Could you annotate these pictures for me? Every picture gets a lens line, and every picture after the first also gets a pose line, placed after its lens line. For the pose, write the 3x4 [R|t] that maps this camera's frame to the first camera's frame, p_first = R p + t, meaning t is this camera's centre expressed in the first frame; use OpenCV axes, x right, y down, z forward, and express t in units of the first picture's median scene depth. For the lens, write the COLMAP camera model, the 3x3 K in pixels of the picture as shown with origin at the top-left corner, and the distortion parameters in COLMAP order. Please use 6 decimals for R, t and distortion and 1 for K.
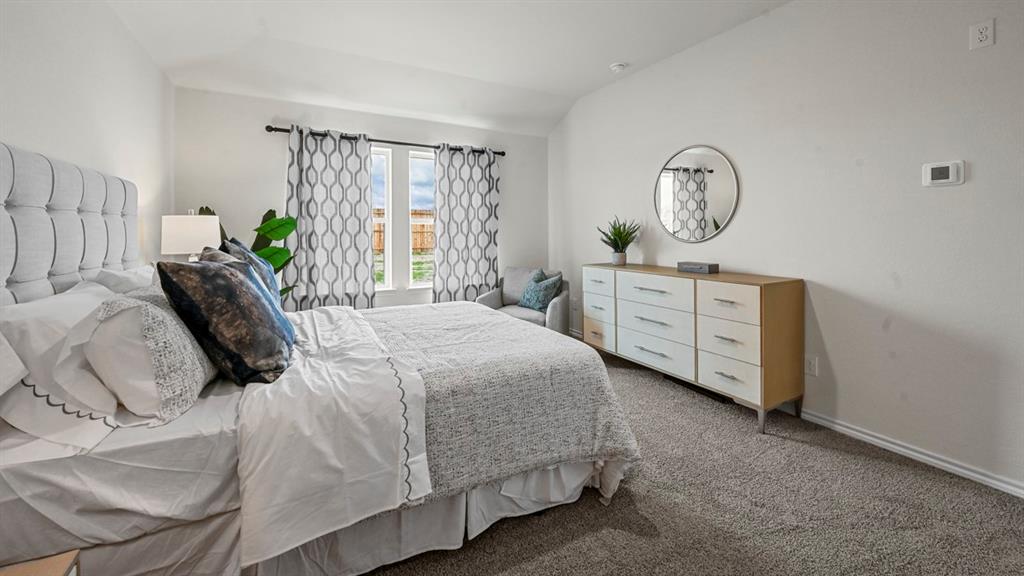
lens RADIAL K [[404.0, 0, 509.2], [0, 404.0, 233.5], [0, 0, 1]] dist [0.000140, 0.000207]
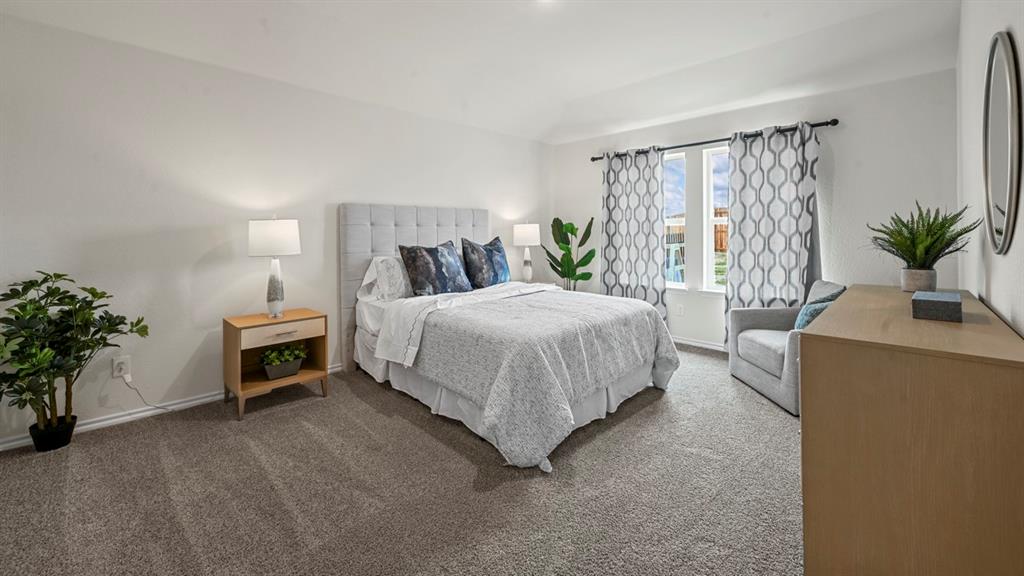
lens RADIAL K [[403.3, 0, 510.1], [0, 403.3, 233.6], [0, 0, 1]] dist [-0.000541, 0.000115]
pose [[0.286995, -0.001640, -0.957931, 0.622495], [0.000081, 0.999999, -0.001687, -0.000380], [0.957932, 0.000407, 0.286995, 0.307890]]
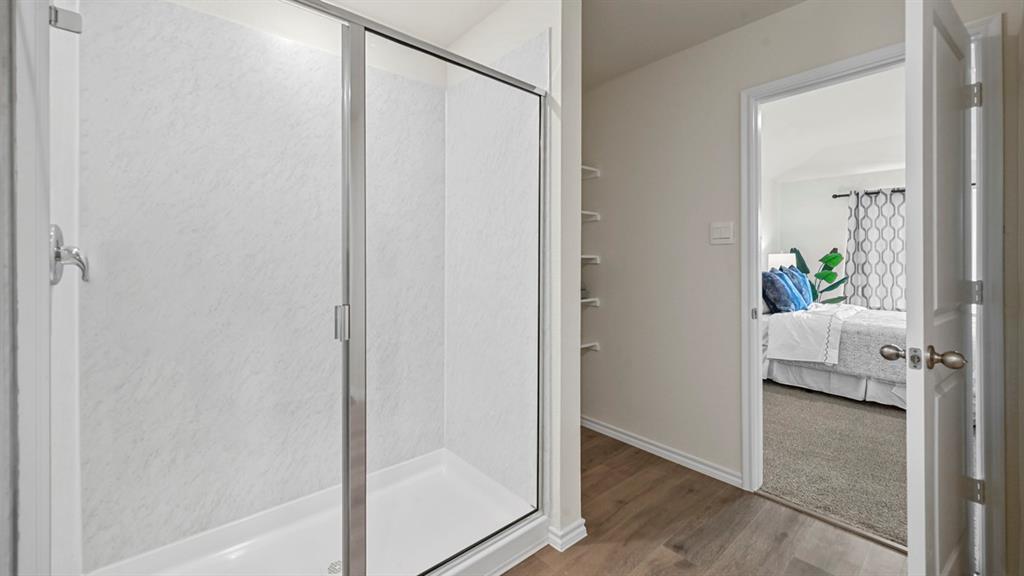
lens RADIAL K [[404.0, 0, 512.7], [0, 404.0, 261.0], [0, 0, 1]] dist [-0.001098, -0.000091]
pose [[0.215166, -0.000450, -0.976577, 0.632727], [-0.007501, 0.999970, -0.002114, 0.004067], [0.976549, 0.007780, 0.215156, -0.528434]]
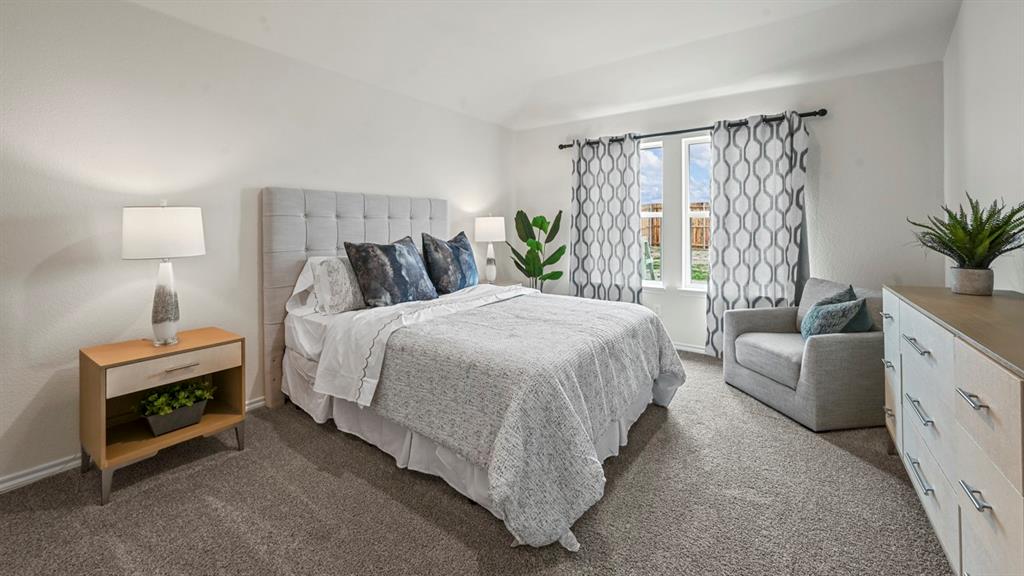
lens RADIAL K [[405.4, 0, 509.1], [0, 405.4, 228.6], [0, 0, 1]] dist [-0.000367, 0.000292]
pose [[0.435852, -0.000392, -0.900018, 0.459049], [-0.002199, 0.999996, -0.001501, 0.000777], [0.900016, 0.002633, 0.435849, 0.280047]]
